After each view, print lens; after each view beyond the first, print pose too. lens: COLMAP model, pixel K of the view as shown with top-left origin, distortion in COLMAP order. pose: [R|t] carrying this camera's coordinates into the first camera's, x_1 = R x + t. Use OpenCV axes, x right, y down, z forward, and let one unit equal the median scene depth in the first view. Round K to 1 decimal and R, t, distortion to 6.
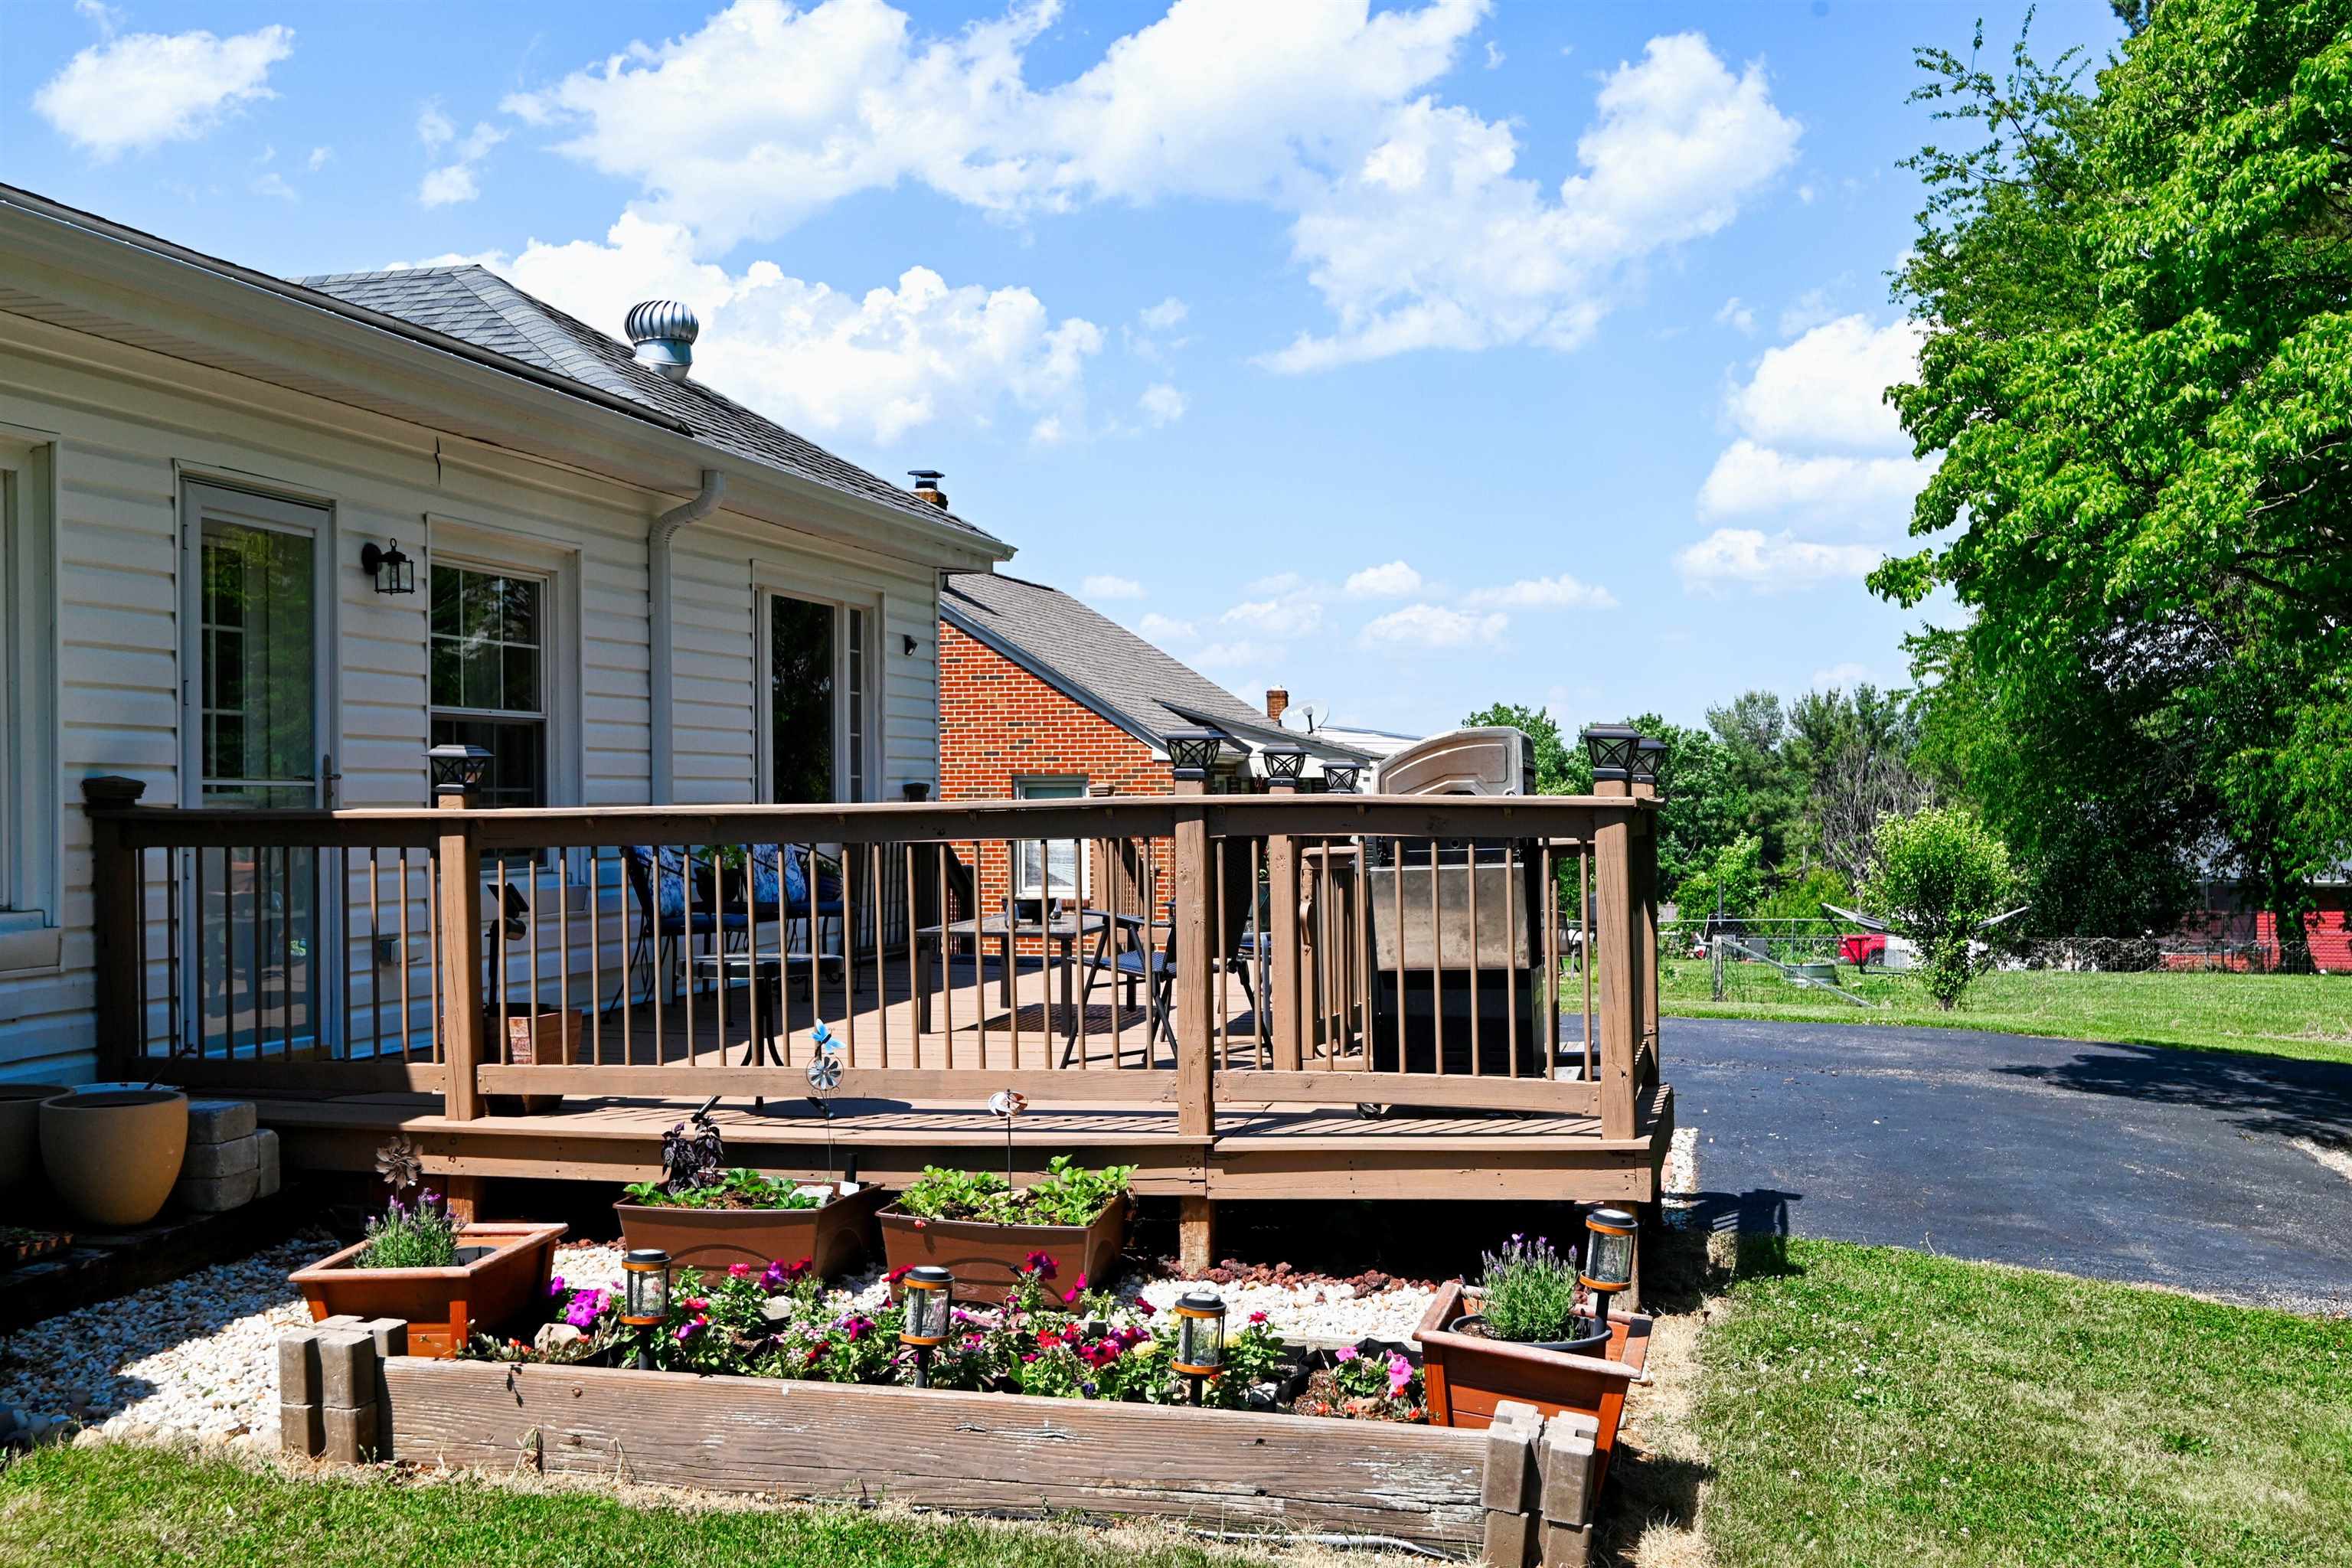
lens RADIAL K [[2282.3, 0, 1155.3], [0, 2282.3, 799.5], [0, 0, 1]] dist [0.003455, 0.000000]
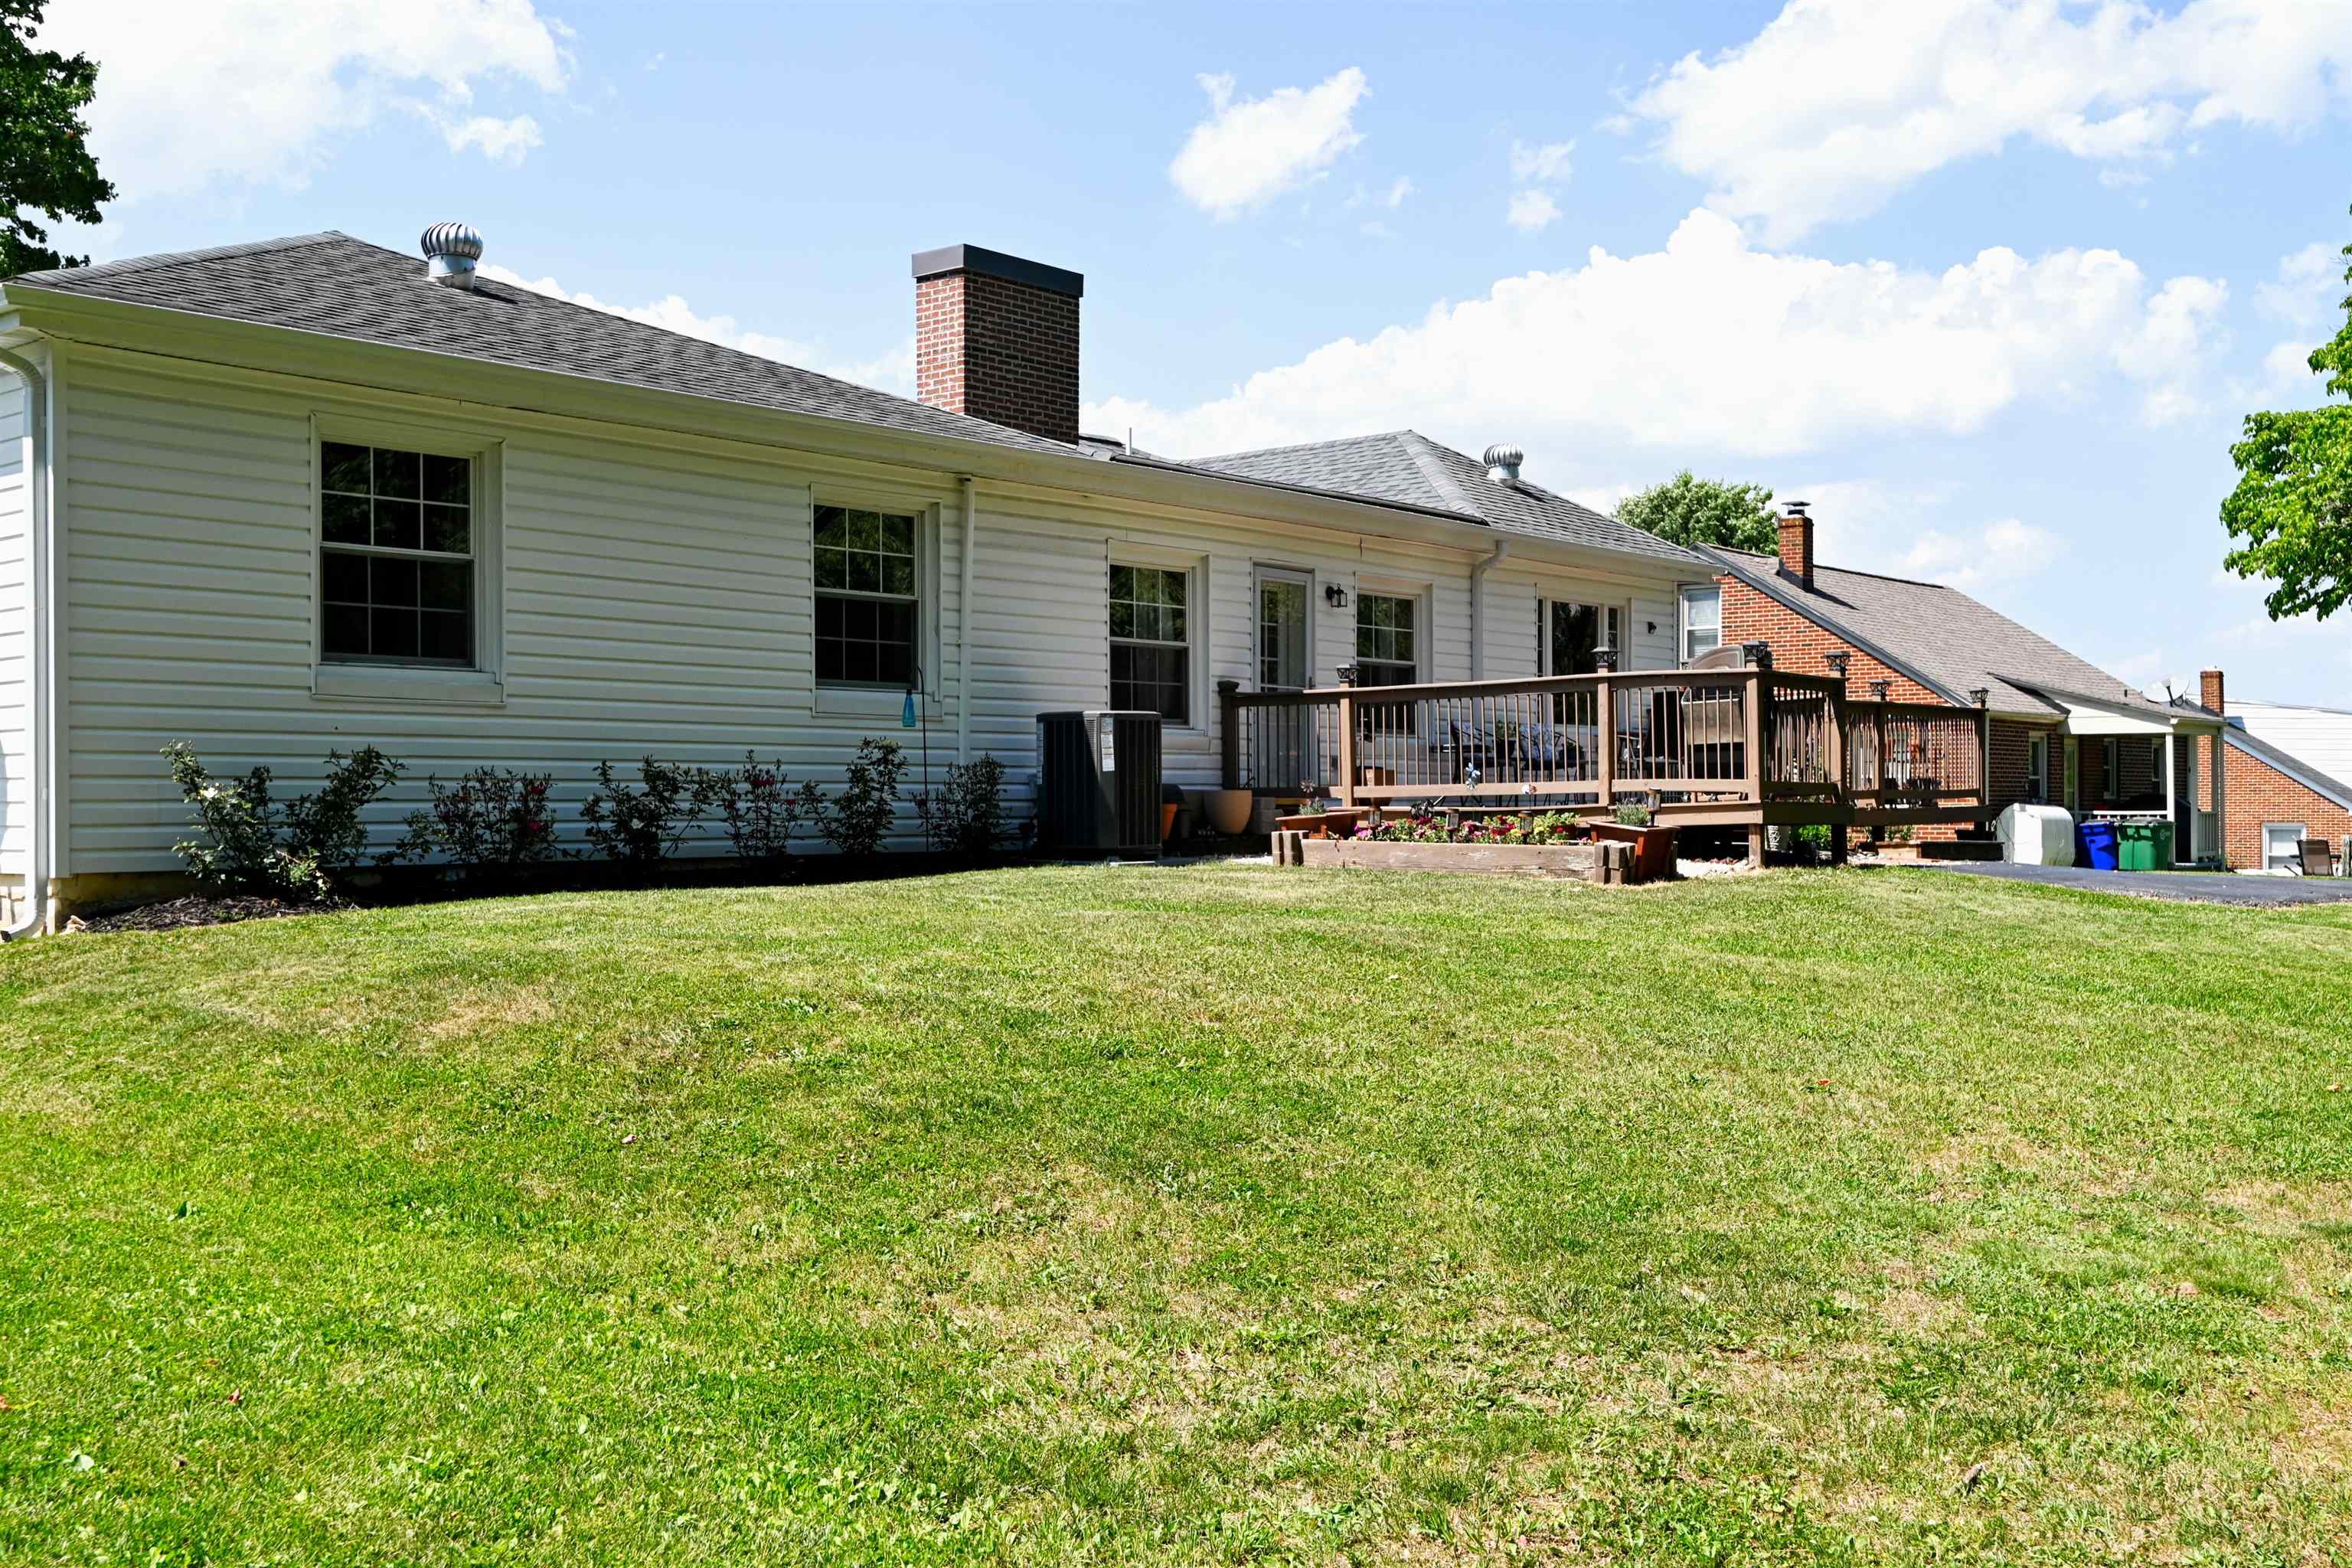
lens RADIAL K [[2282.3, 0, 1174.8], [0, 2282.3, 797.9], [0, 0, 1]] dist [0.003455, 0.000000]
pose [[0.899870, 0.005229, -0.436126, 0.601893], [-0.006614, 0.999977, -0.001658, 0.123161], [0.436107, 0.004376, 0.899884, -1.317790]]
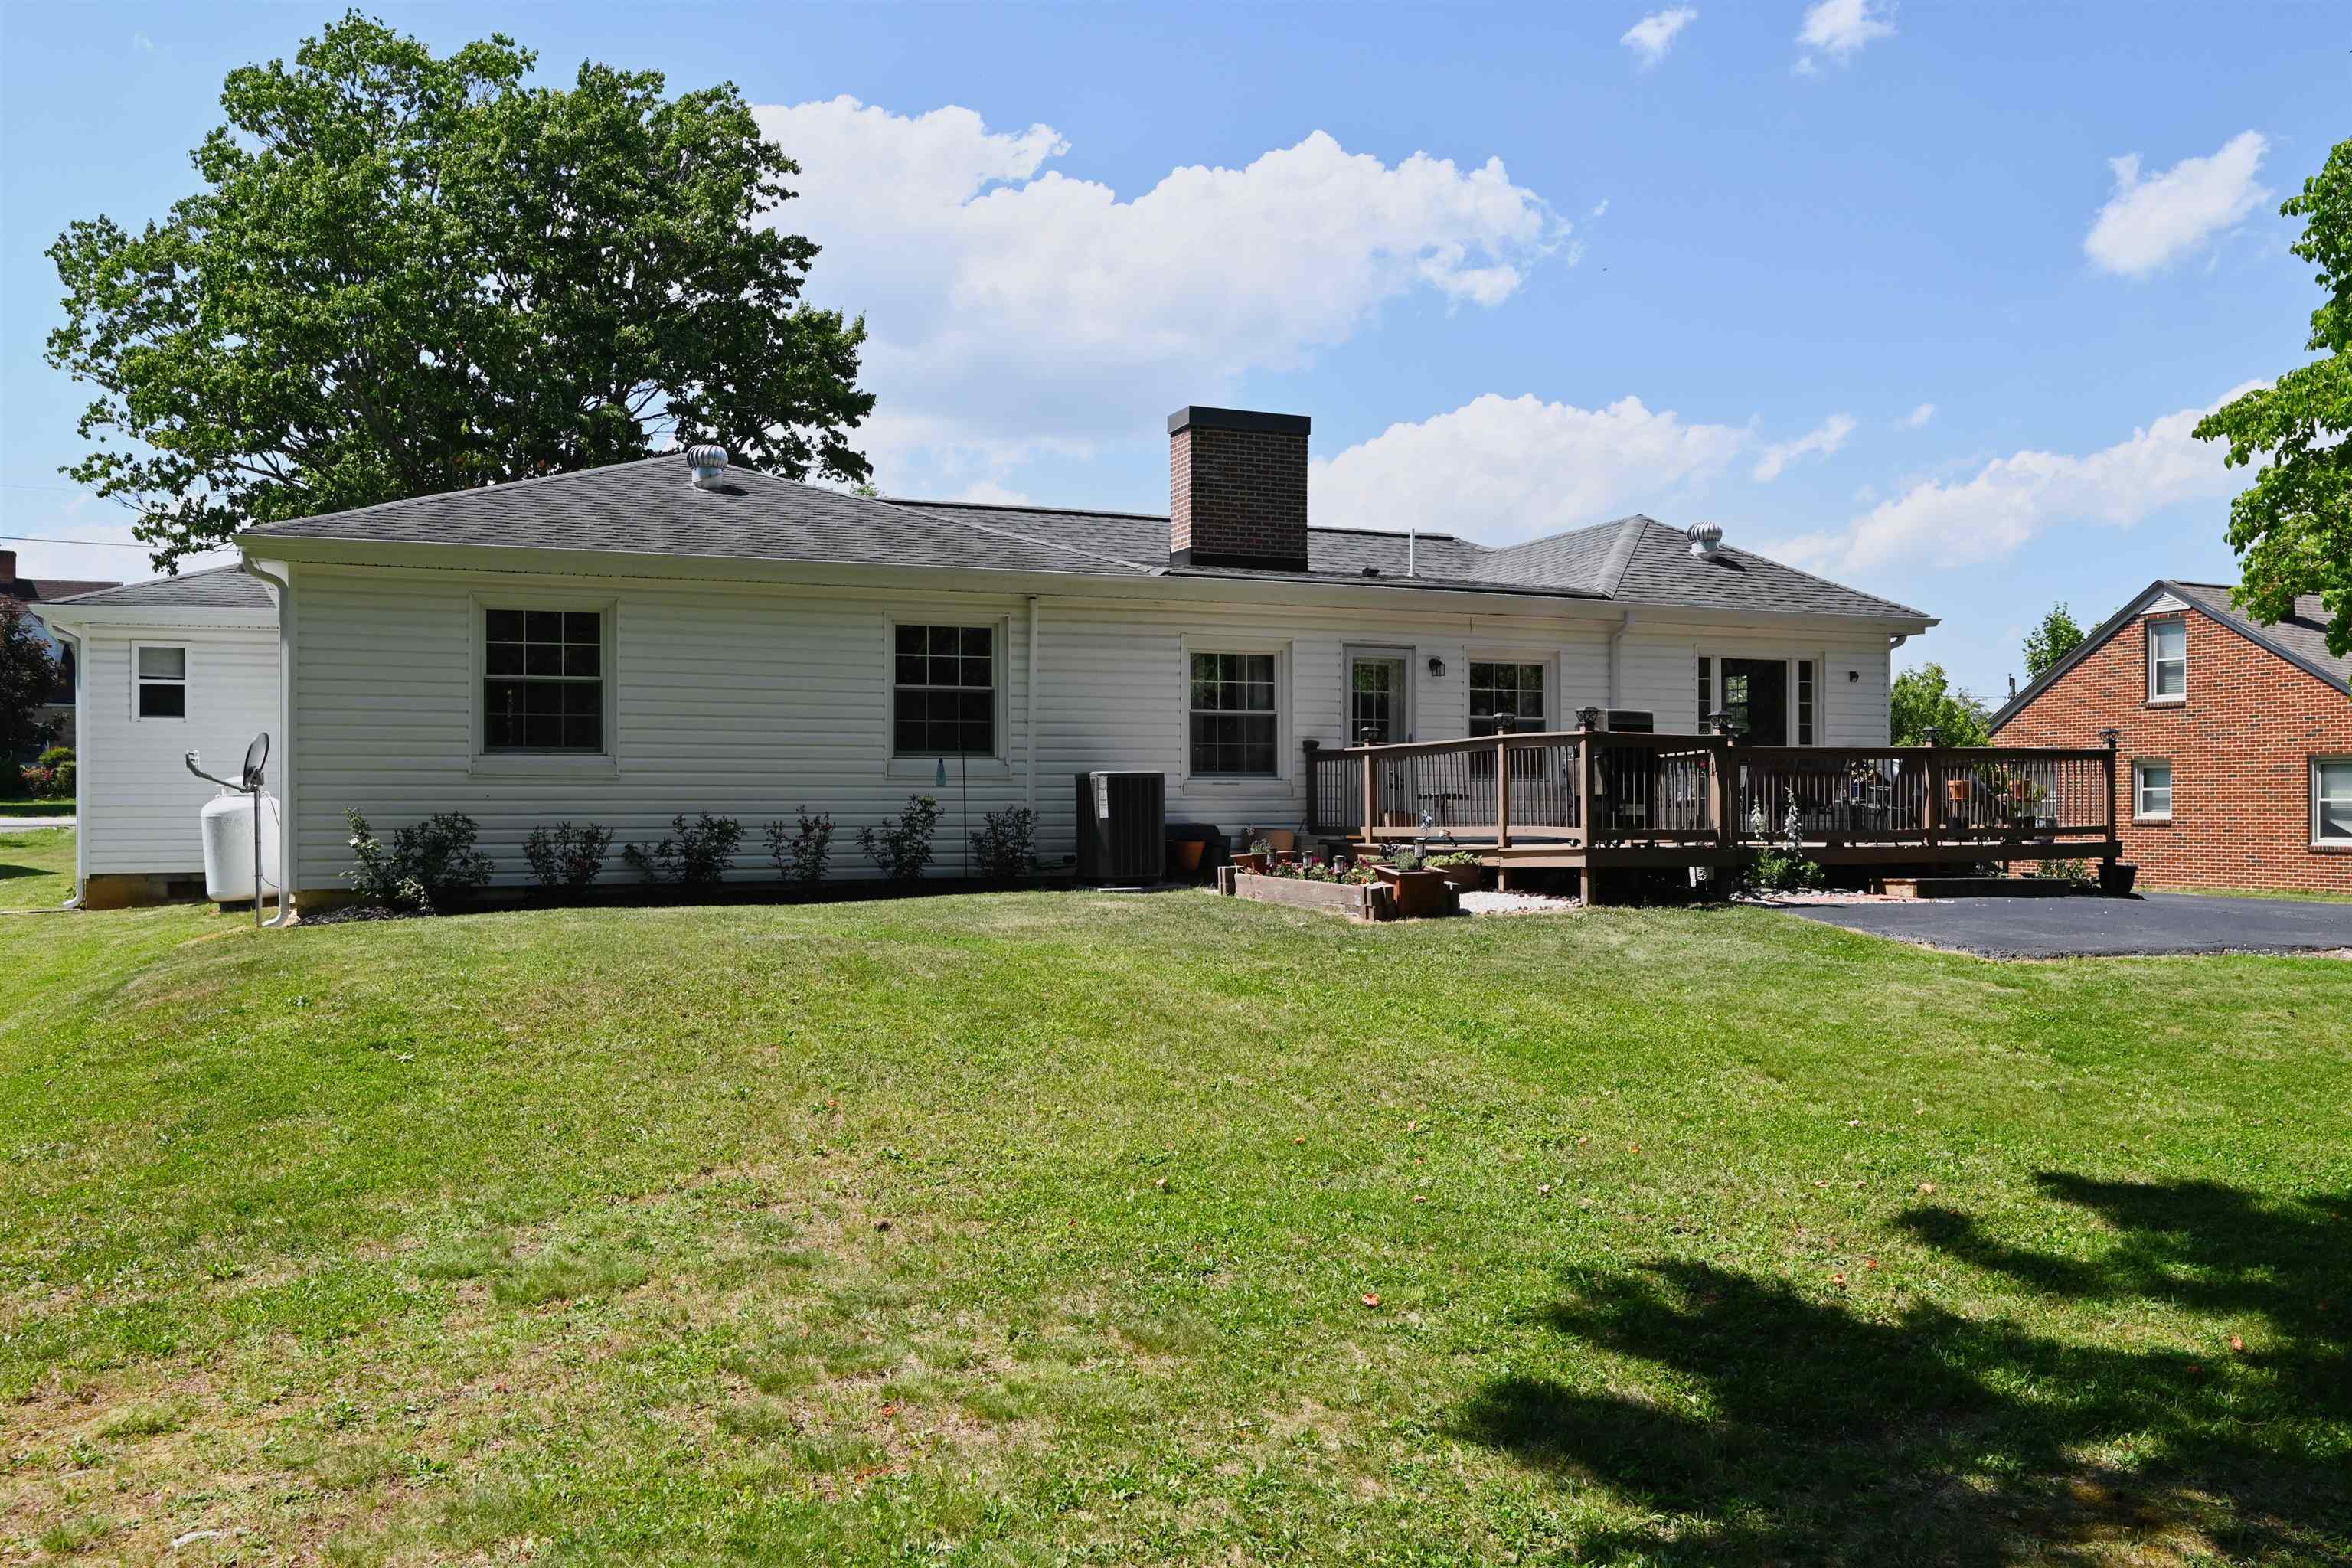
lens RADIAL K [[1800.7, 0, 1169.2], [0, 1800.7, 771.5], [0, 0, 1]] dist [-0.008231, 0.001718]
pose [[0.606468, -0.007871, -0.795069, 1.401308], [-0.006397, 0.999870, -0.014778, 0.070776], [0.795082, 0.014049, 0.606339, -0.692236]]
